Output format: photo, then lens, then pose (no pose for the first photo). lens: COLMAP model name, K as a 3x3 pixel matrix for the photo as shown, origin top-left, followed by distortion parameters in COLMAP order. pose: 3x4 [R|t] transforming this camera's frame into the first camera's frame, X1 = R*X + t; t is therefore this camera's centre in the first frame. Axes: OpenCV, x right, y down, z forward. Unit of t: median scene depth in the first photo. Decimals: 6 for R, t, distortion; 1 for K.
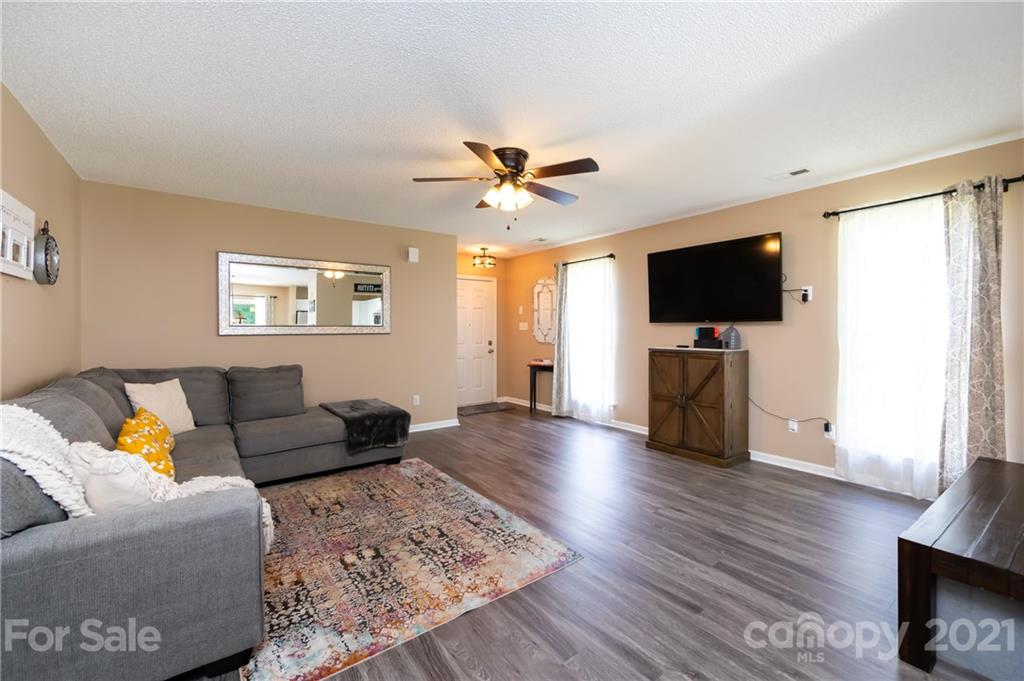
lens RADIAL K [[427.8, 0, 510.0], [0, 427.8, 333.8], [0, 0, 1]] dist [-0.000192, -0.000004]
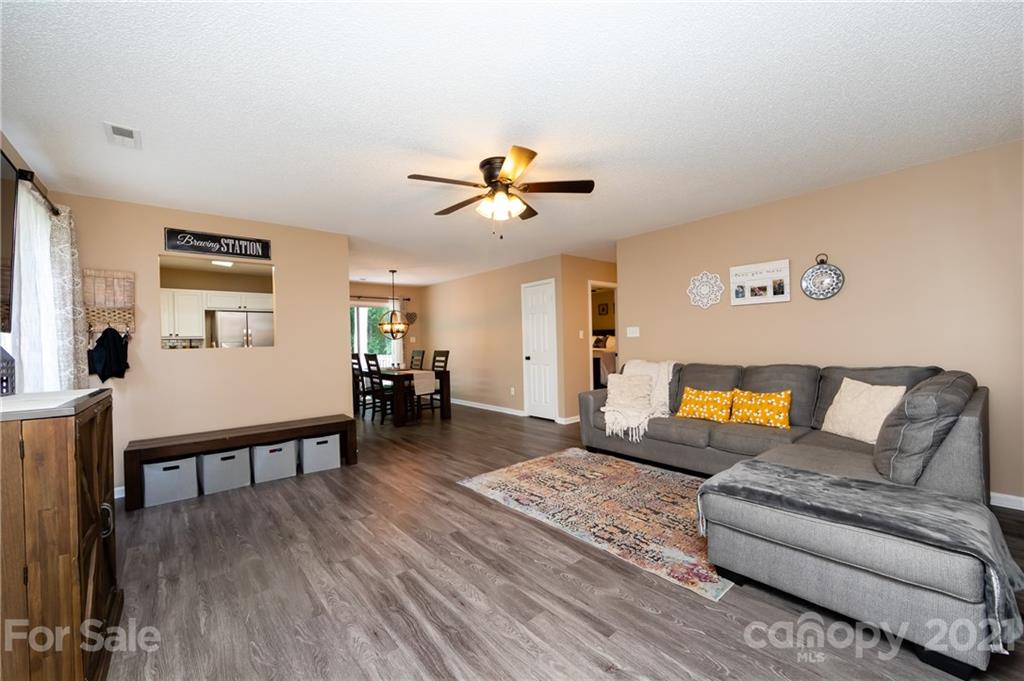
lens RADIAL K [[406.3, 0, 511.3], [0, 406.3, 342.2], [0, 0, 1]] dist [0.023212, 0.000321]
pose [[-0.997080, 0.027046, -0.071419, 0.042431], [0.026334, 0.999594, 0.010895, -0.011171], [0.071685, 0.008982, -0.997387, 1.741048]]
